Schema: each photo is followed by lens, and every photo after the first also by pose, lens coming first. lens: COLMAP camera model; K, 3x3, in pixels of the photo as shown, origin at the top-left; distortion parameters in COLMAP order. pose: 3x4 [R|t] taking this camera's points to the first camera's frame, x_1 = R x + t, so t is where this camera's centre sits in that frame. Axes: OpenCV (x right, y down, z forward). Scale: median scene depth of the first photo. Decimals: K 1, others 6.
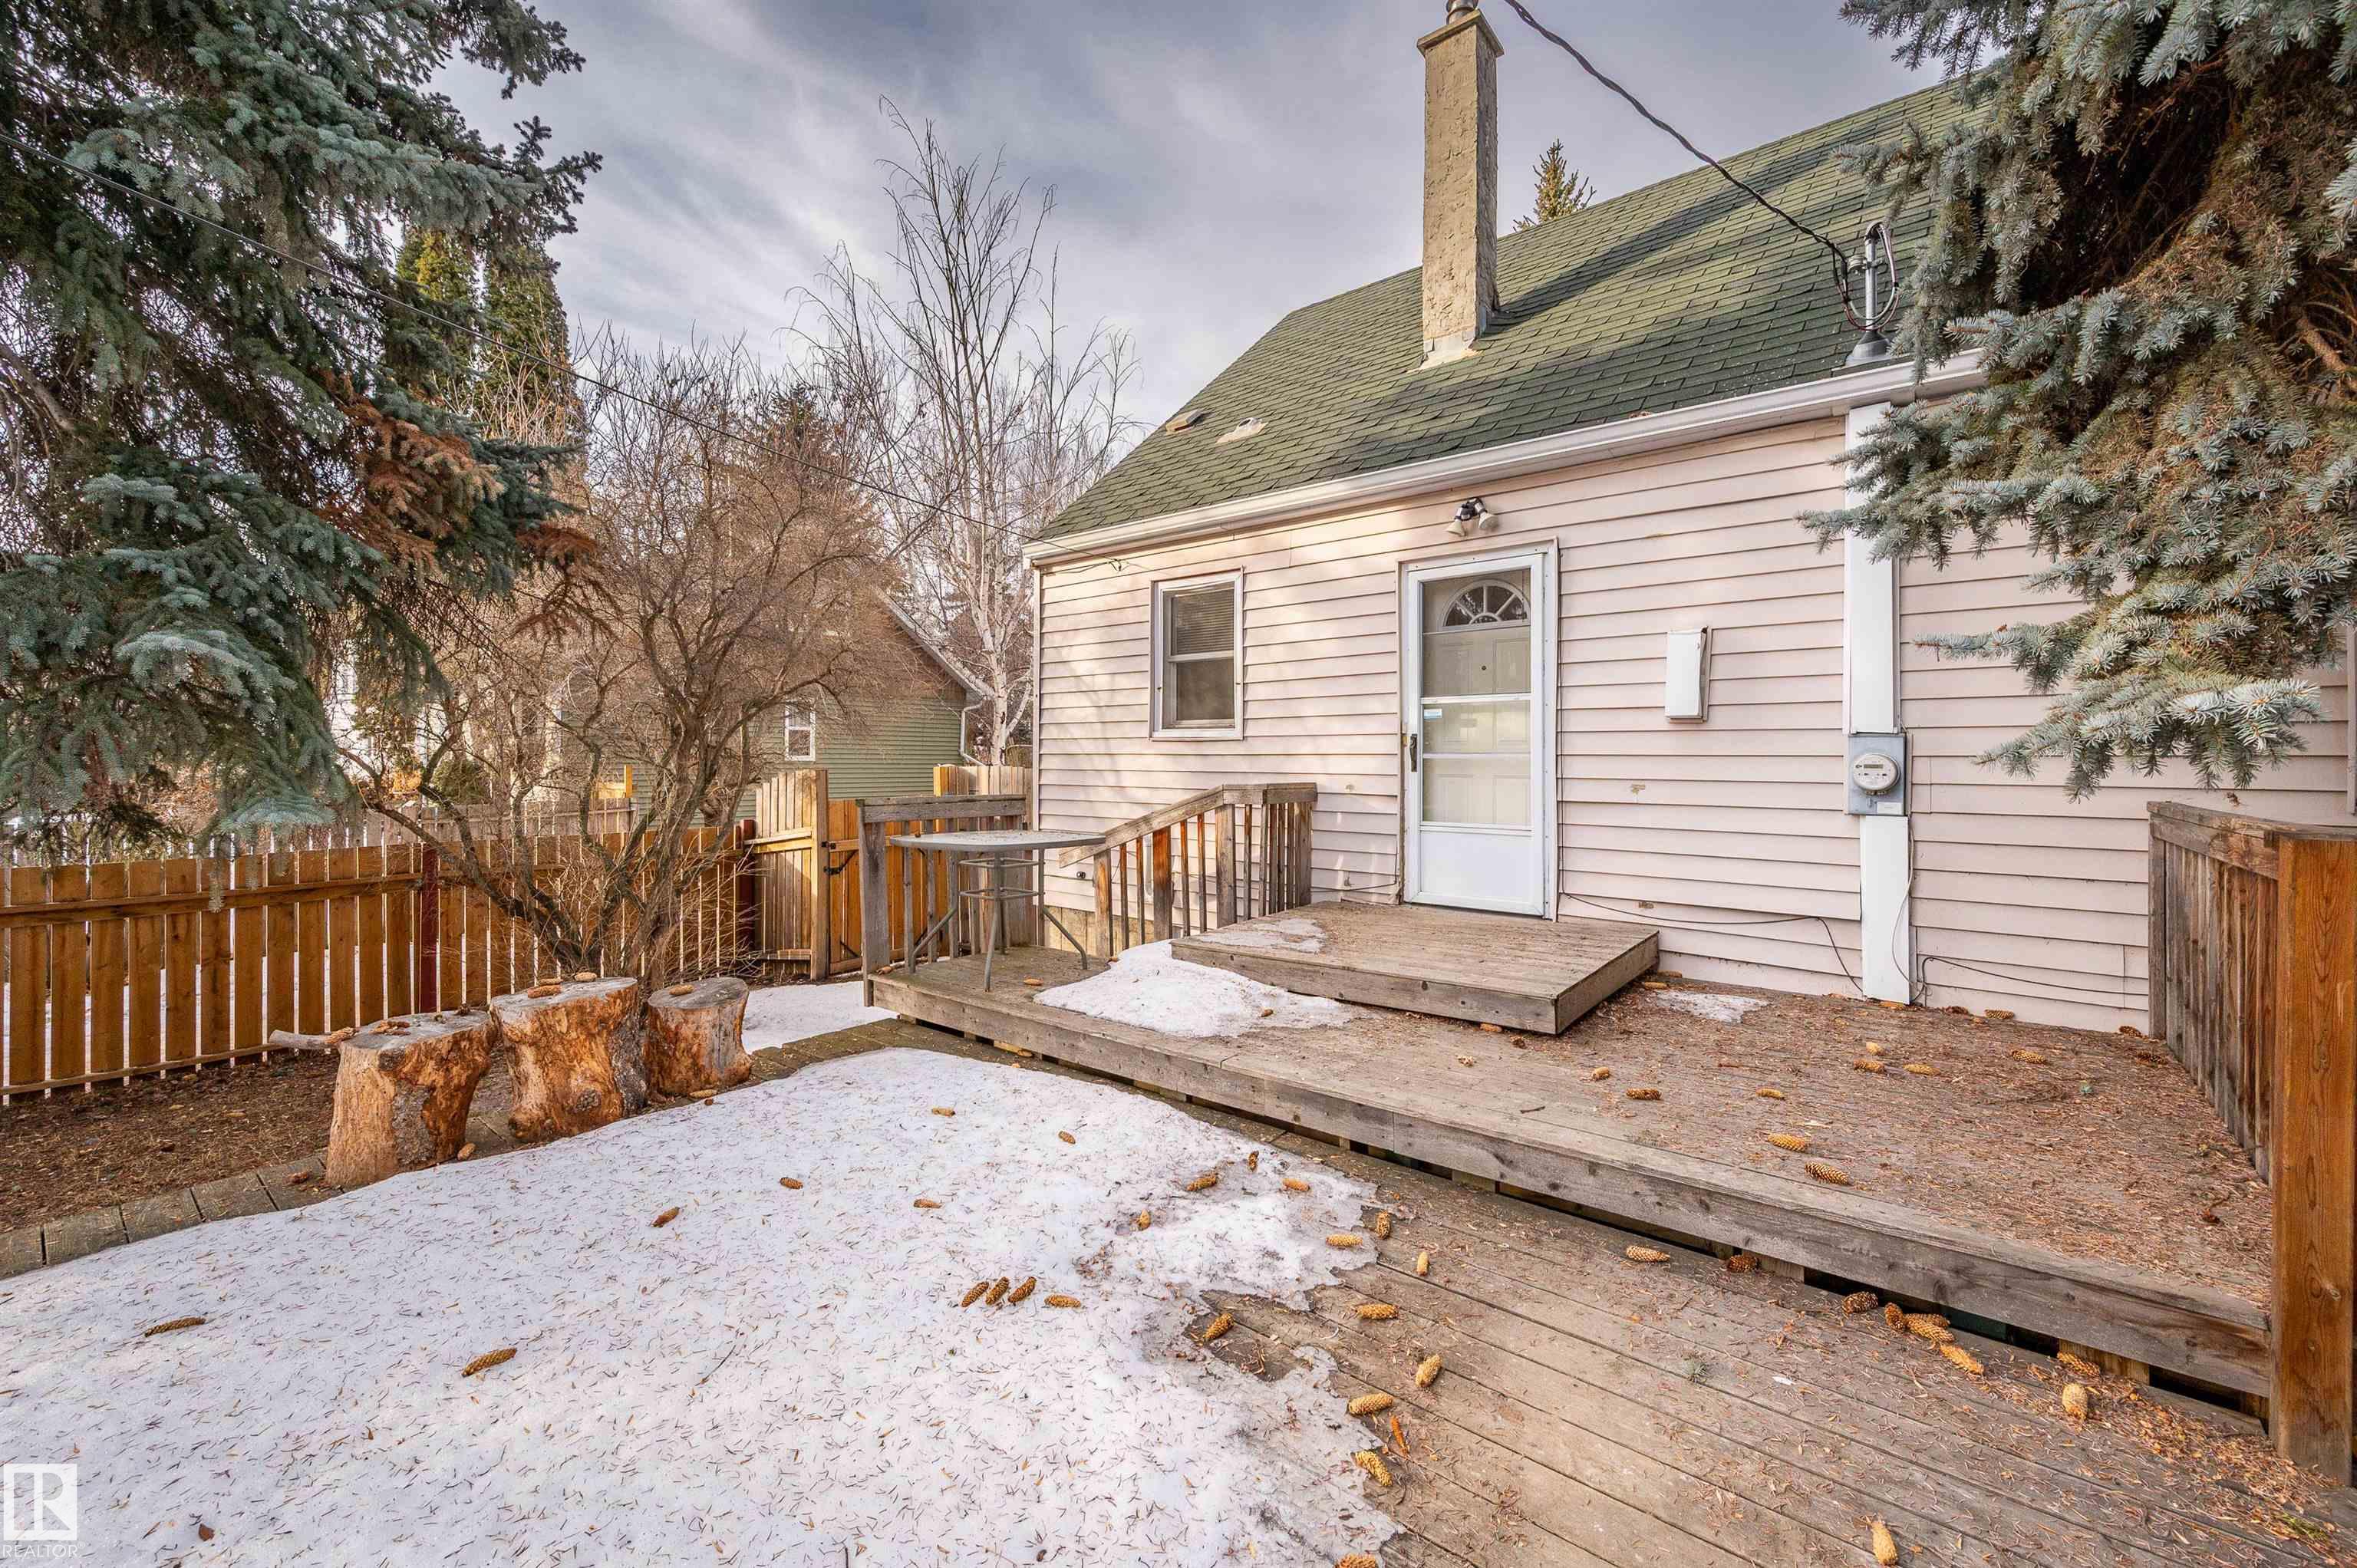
lens RADIAL K [[937.7, 0, 1183.9], [0, 937.7, 759.6], [0, 0, 1]] dist [0.003045, -0.000359]
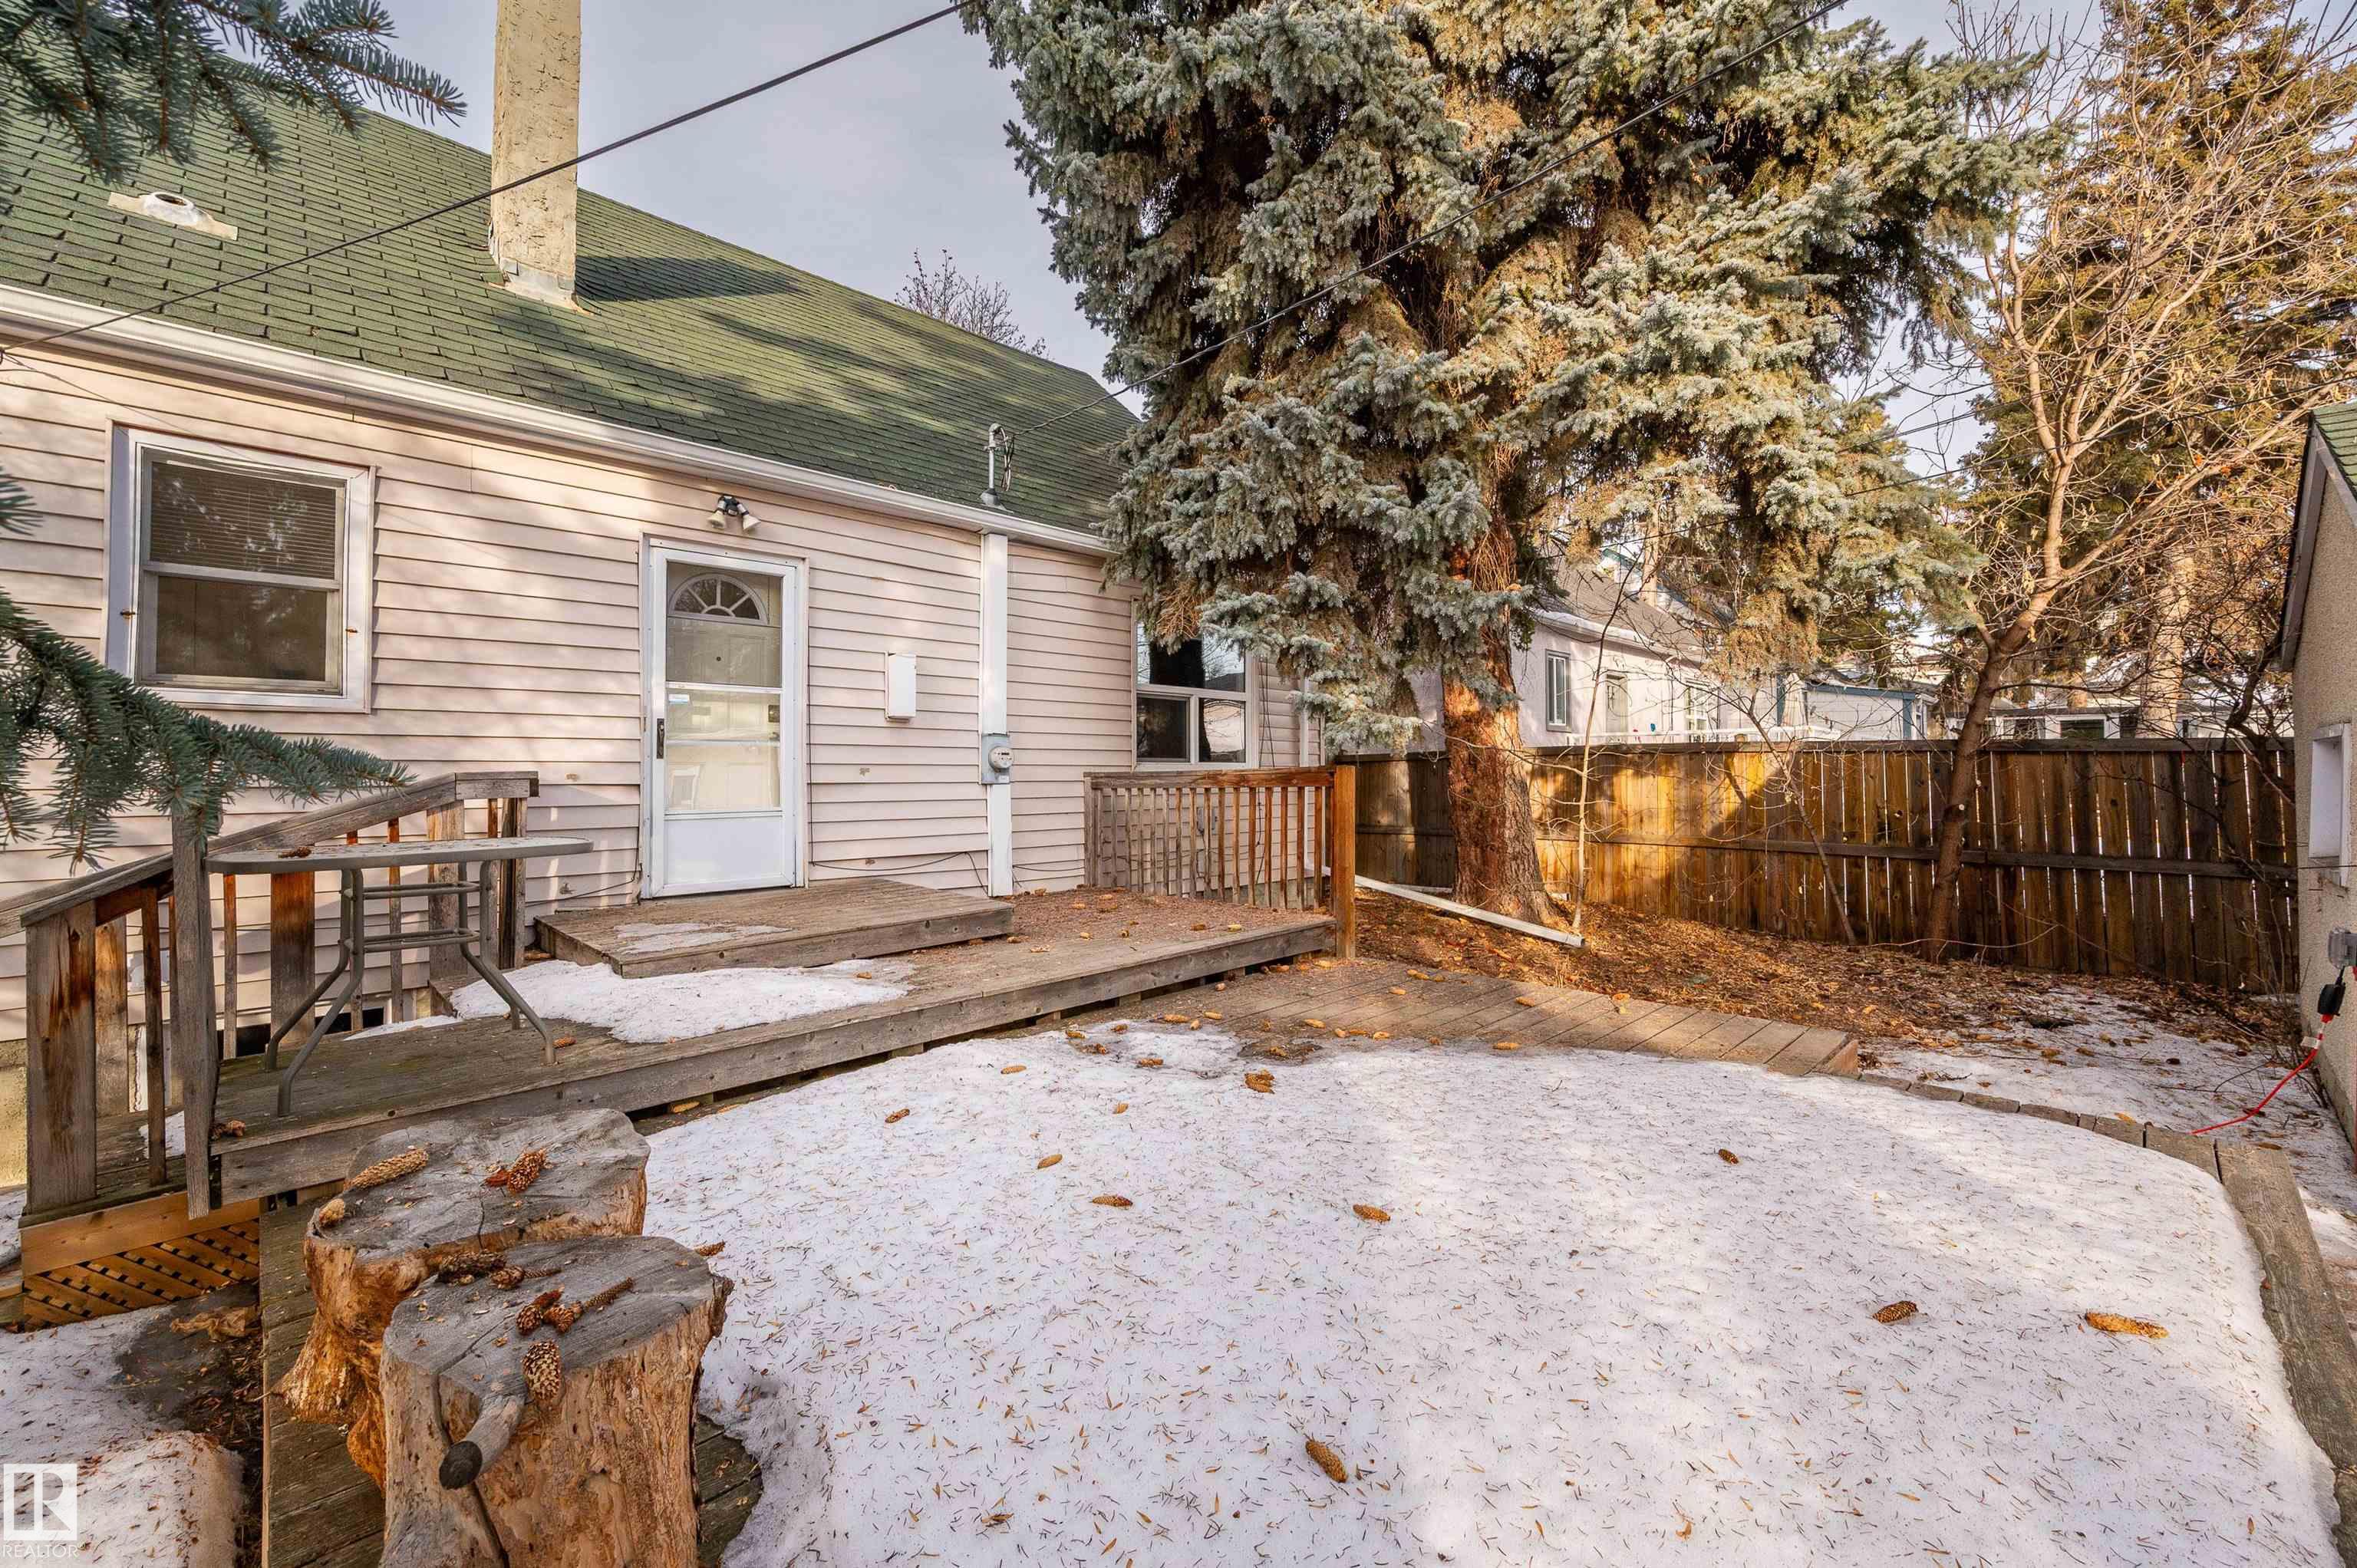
lens RADIAL K [[937.7, 0, 1174.6], [0, 937.7, 772.8], [0, 0, 1]] dist [0.003045, -0.000359]
pose [[0.120881, 0.002596, 0.992664, -0.642899], [0.012490, 0.999913, -0.004136, 0.038428], [-0.992588, 0.012898, 0.120838, 0.374409]]
